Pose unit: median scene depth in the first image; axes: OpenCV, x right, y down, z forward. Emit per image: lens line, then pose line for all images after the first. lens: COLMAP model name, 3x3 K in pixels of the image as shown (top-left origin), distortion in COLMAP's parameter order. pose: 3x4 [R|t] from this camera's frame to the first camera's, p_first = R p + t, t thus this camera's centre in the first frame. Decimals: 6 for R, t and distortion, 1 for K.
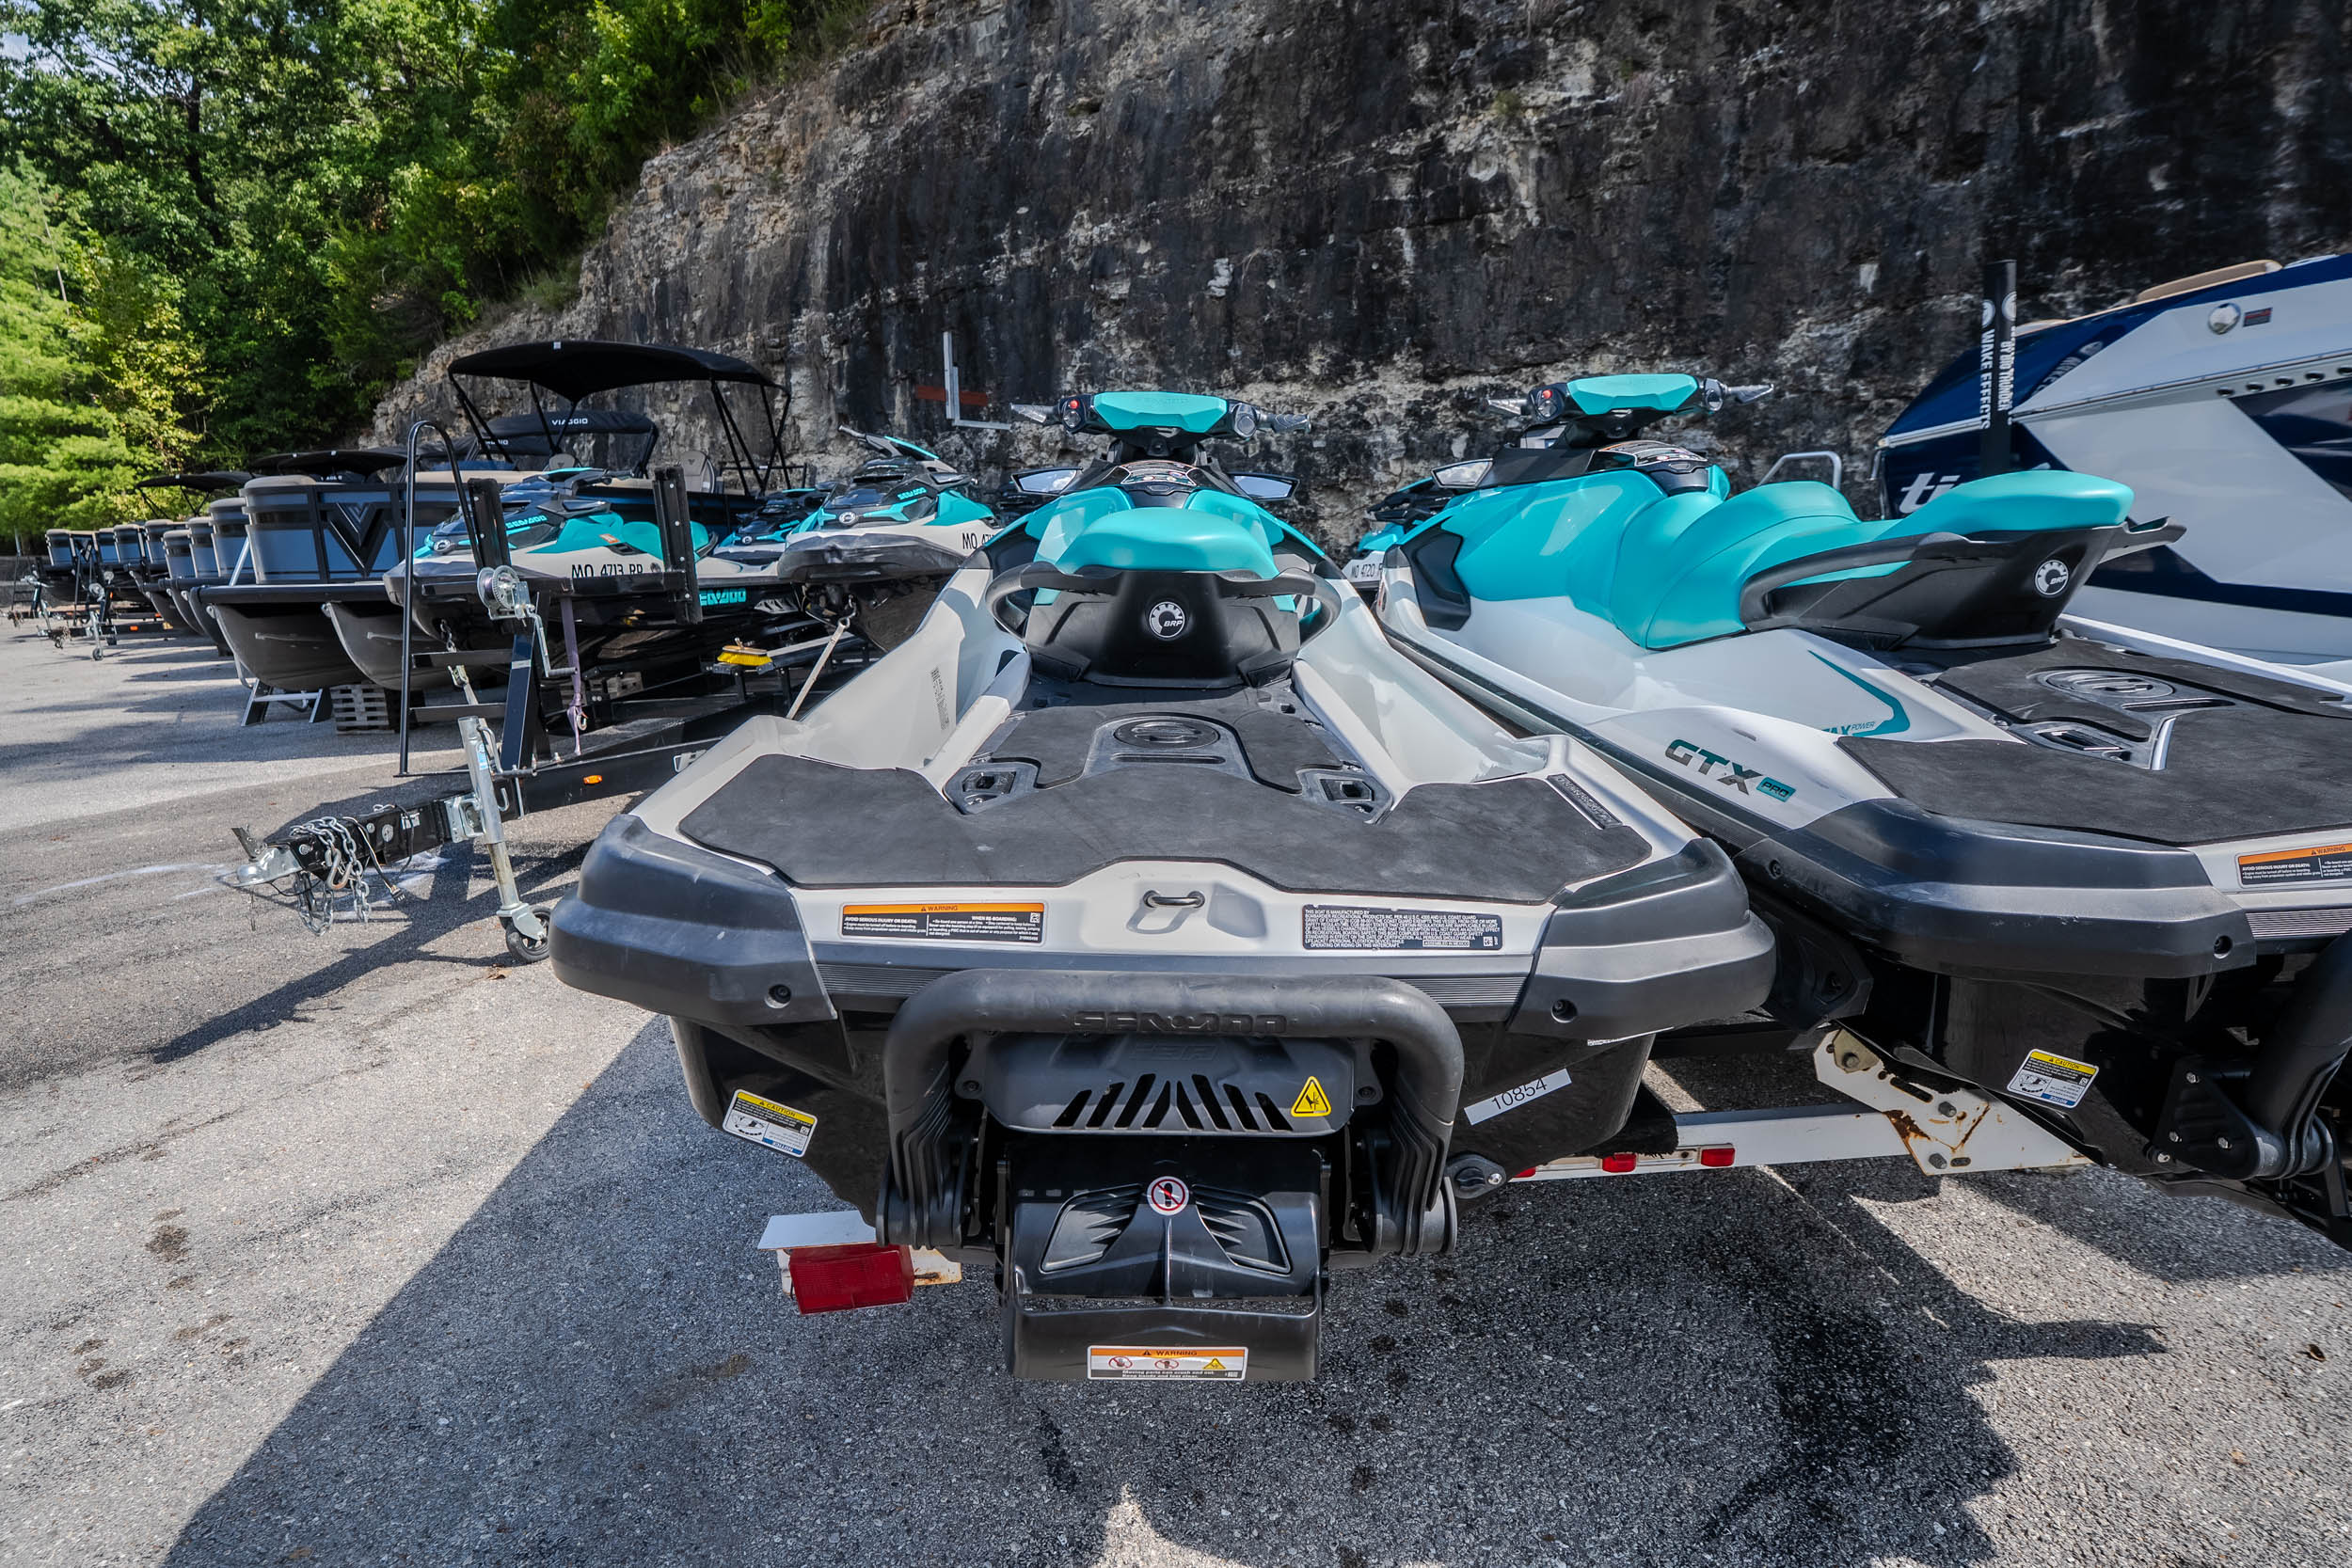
lens RADIAL K [[1150.3, 0, 1168.9], [0, 1150.3, 780.9], [0, 0, 1]] dist [-0.005724, 0.002805]
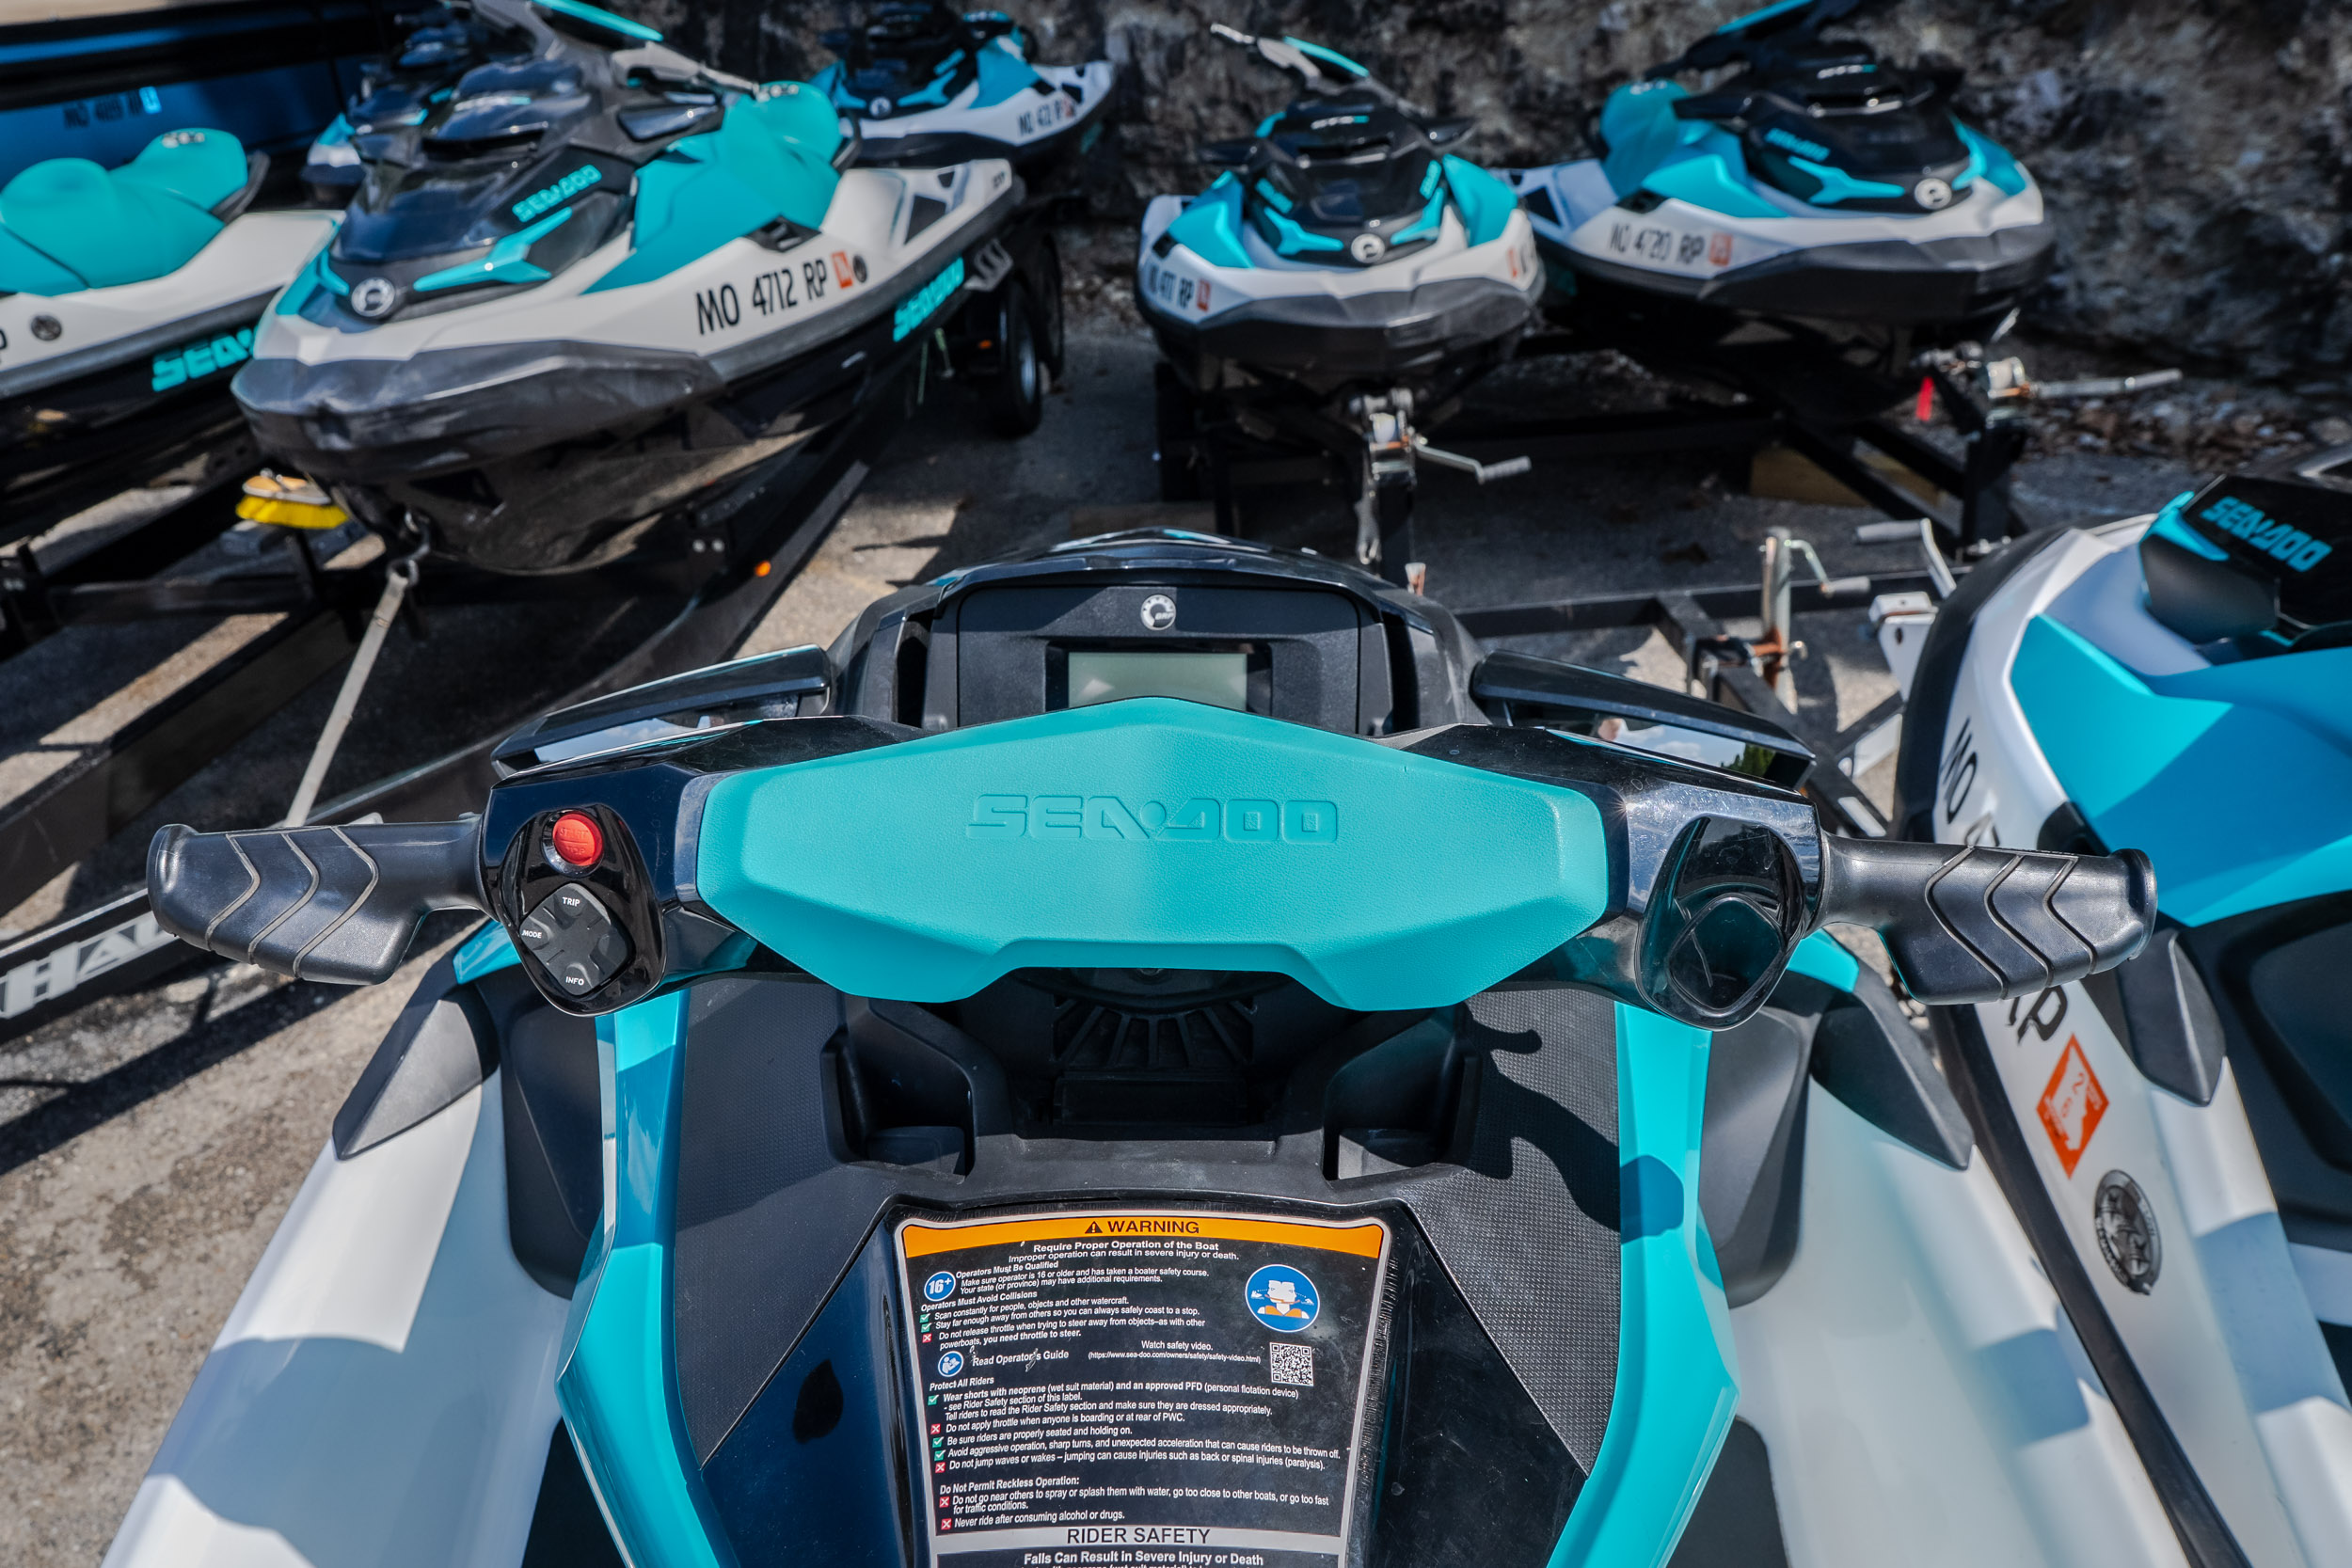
lens RADIAL K [[1648.5, 0, 1166.1], [0, 1648.5, 774.6], [0, 0, 1]] dist [-0.003785, 0.000315]
pose [[0.999384, -0.011396, -0.033200, 0.000942], [0.019735, 0.964608, 0.262949, -0.121172], [0.029028, -0.263442, 0.964238, 0.245451]]
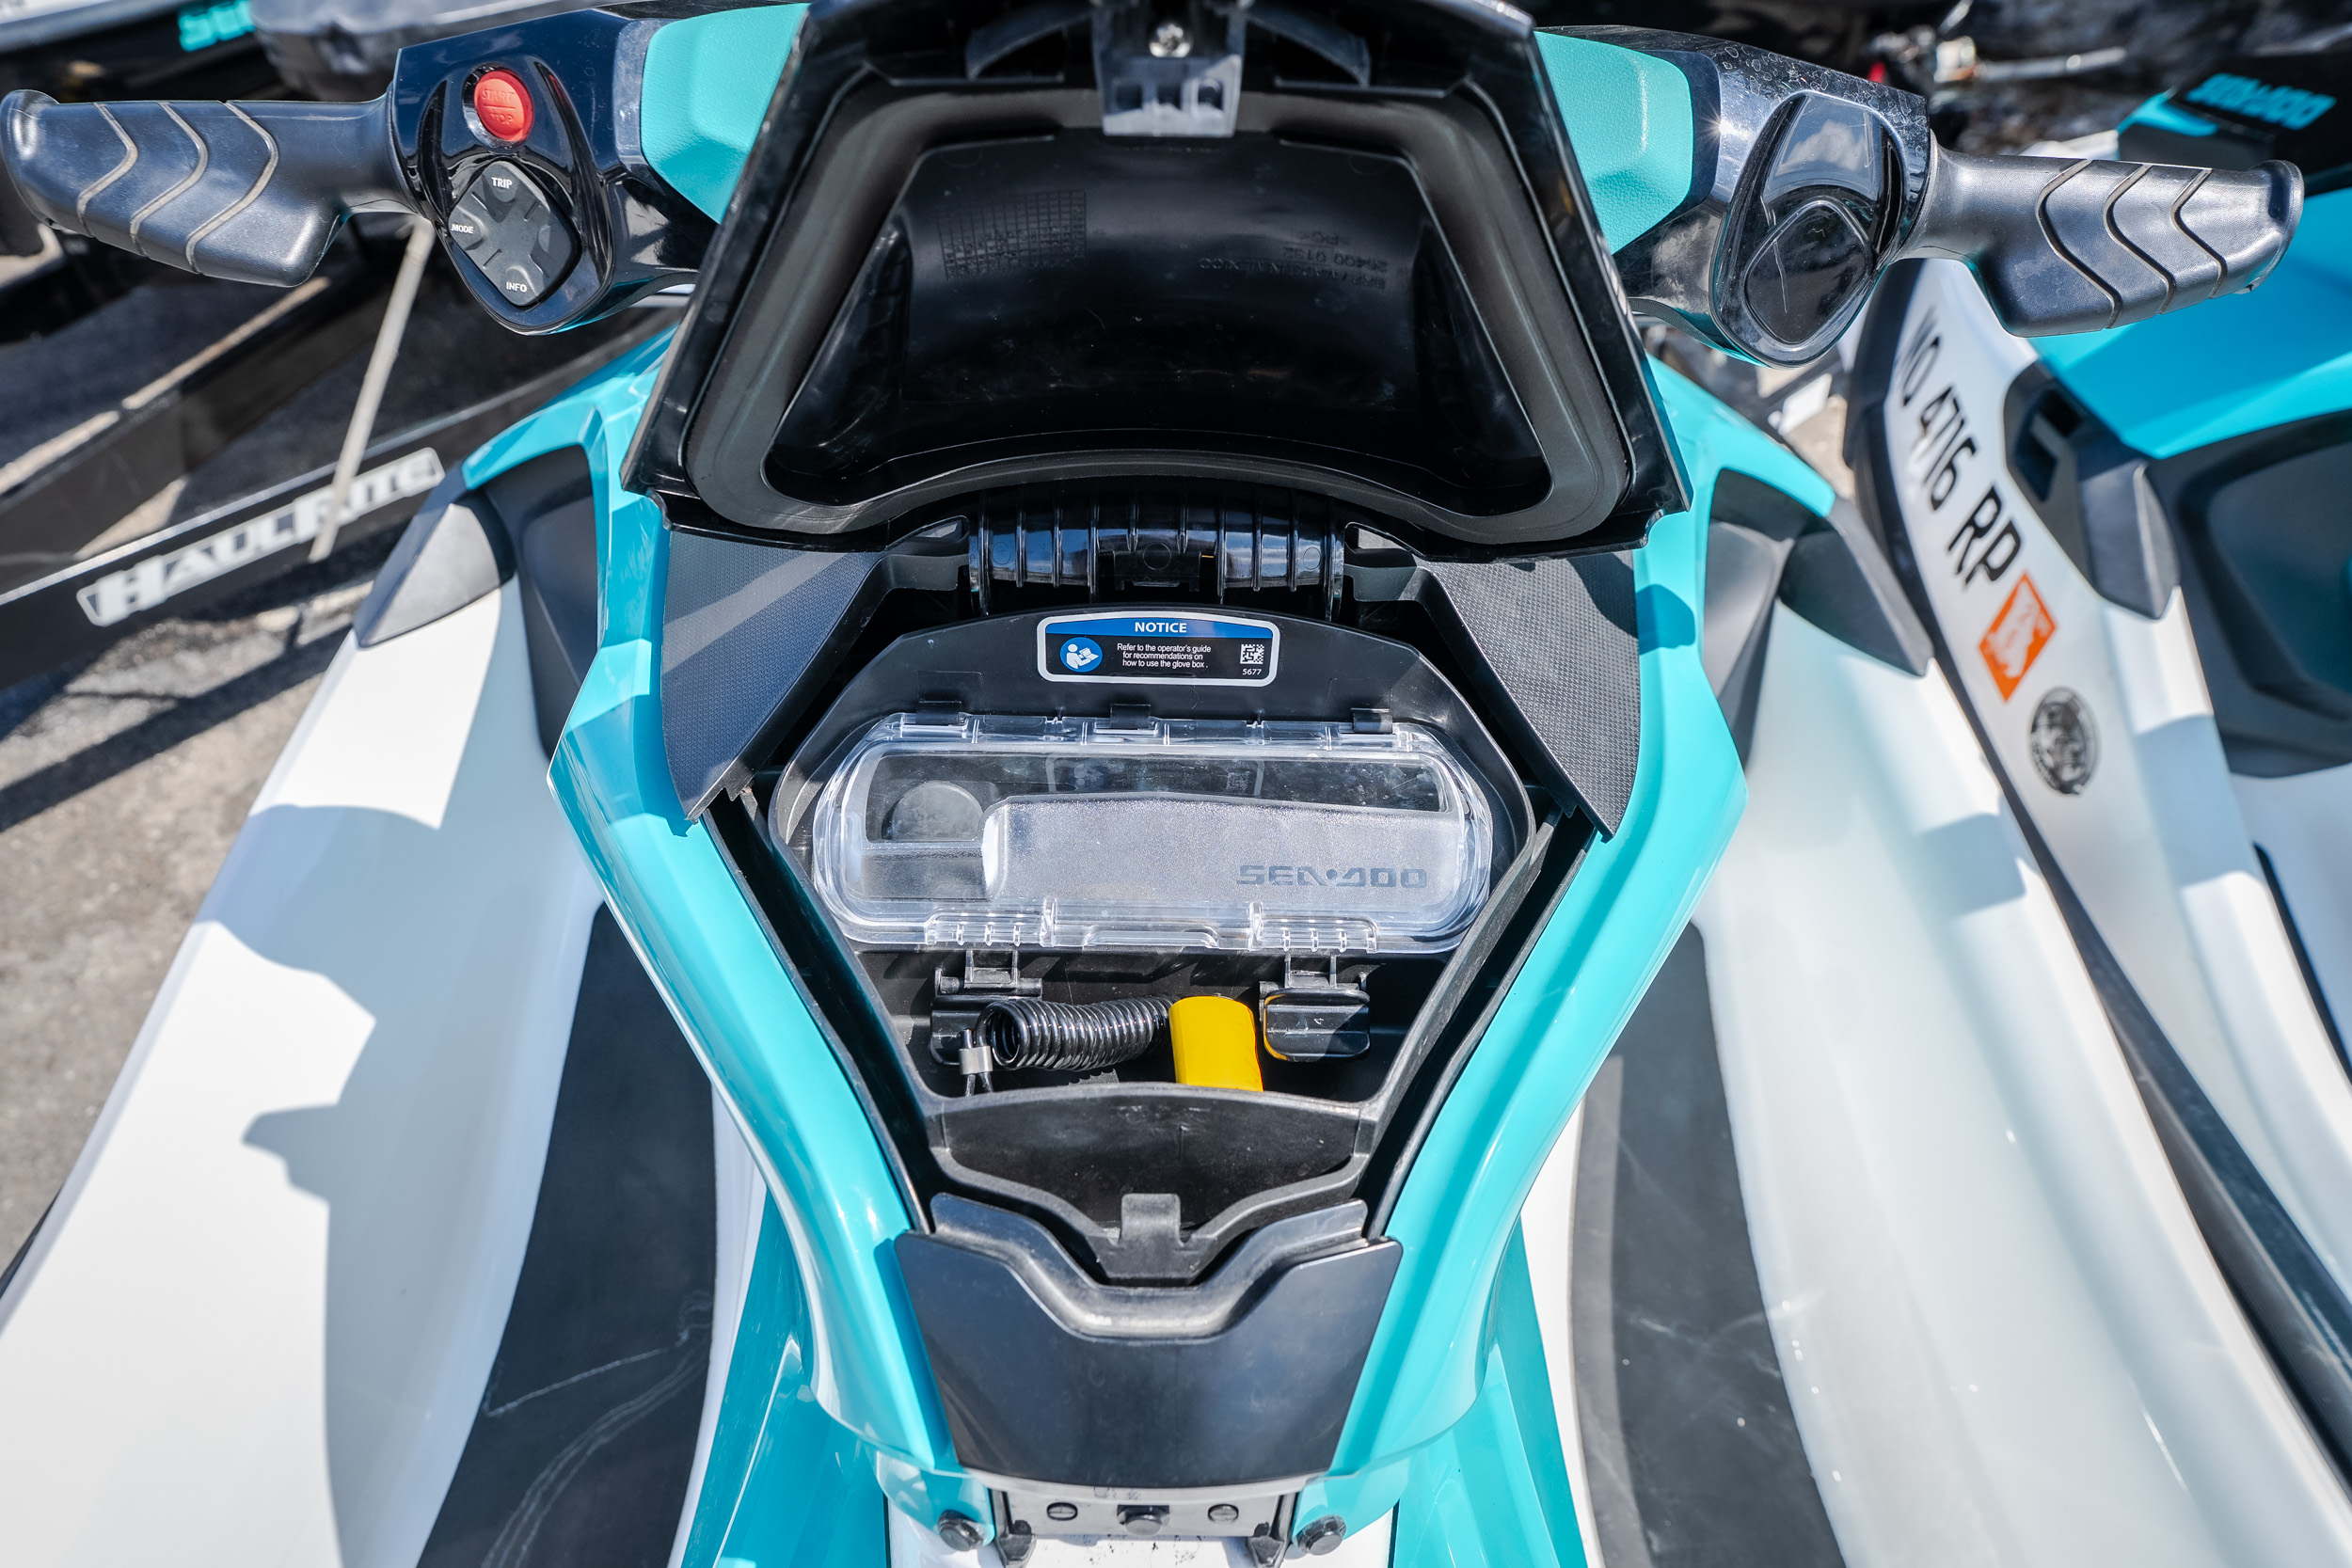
lens RADIAL K [[1404.6, 0, 1171.7], [0, 1404.6, 779.5], [0, 0, 1]] dist [-0.002267, 0.002492]
pose [[0.999834, 0.005811, -0.017246, -0.000873], [0.002572, 0.892998, 0.450054, -0.102149], [0.018016, -0.450024, 0.892835, 0.254686]]
